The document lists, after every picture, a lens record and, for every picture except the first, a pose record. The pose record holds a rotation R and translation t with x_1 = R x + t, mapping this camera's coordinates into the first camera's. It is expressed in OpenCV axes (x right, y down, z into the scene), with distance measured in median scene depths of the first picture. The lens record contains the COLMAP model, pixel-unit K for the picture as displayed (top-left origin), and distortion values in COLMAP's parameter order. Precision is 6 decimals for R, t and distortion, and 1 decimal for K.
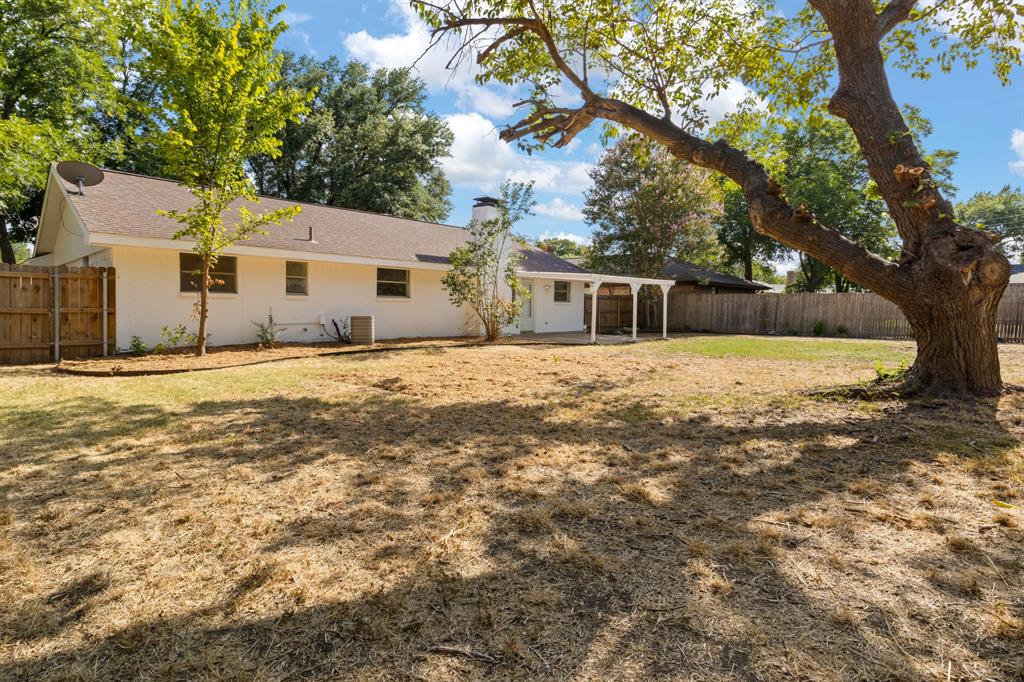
lens RADIAL K [[523.0, 0, 515.6], [0, 523.0, 322.9], [0, 0, 1]] dist [-0.004523, -0.001637]
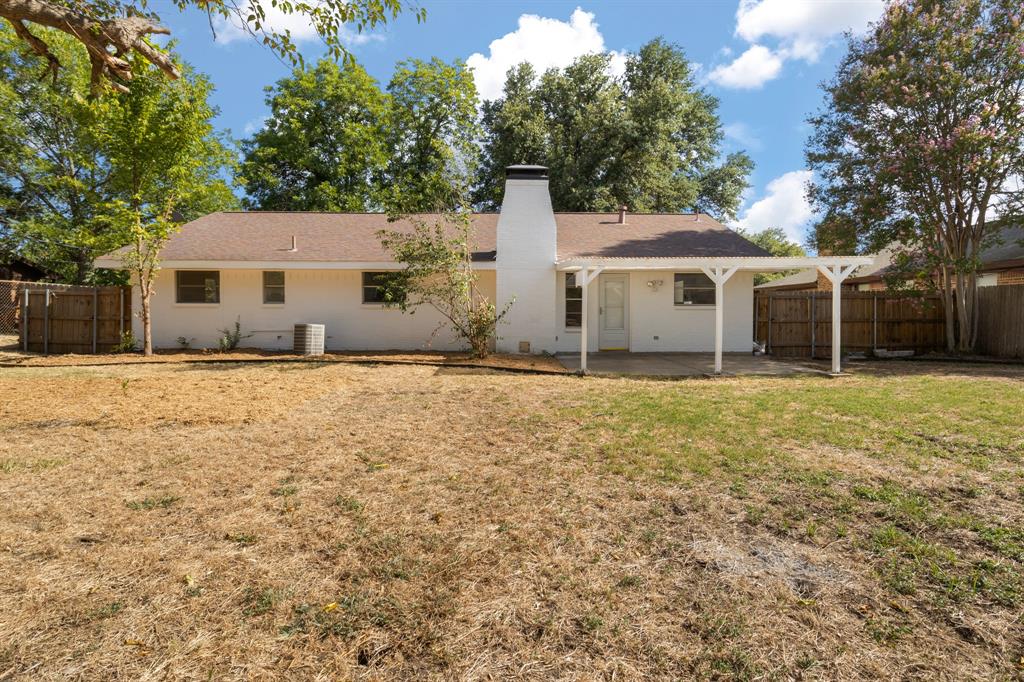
lens RADIAL K [[523.0, 0, 515.6], [0, 523.0, 322.9], [0, 0, 1]] dist [-0.004523, -0.001637]
pose [[0.681529, 0.003174, -0.731784, 0.658920], [-0.018638, 0.999742, -0.013022, -0.009993], [0.731554, 0.022513, 0.681412, 0.642018]]
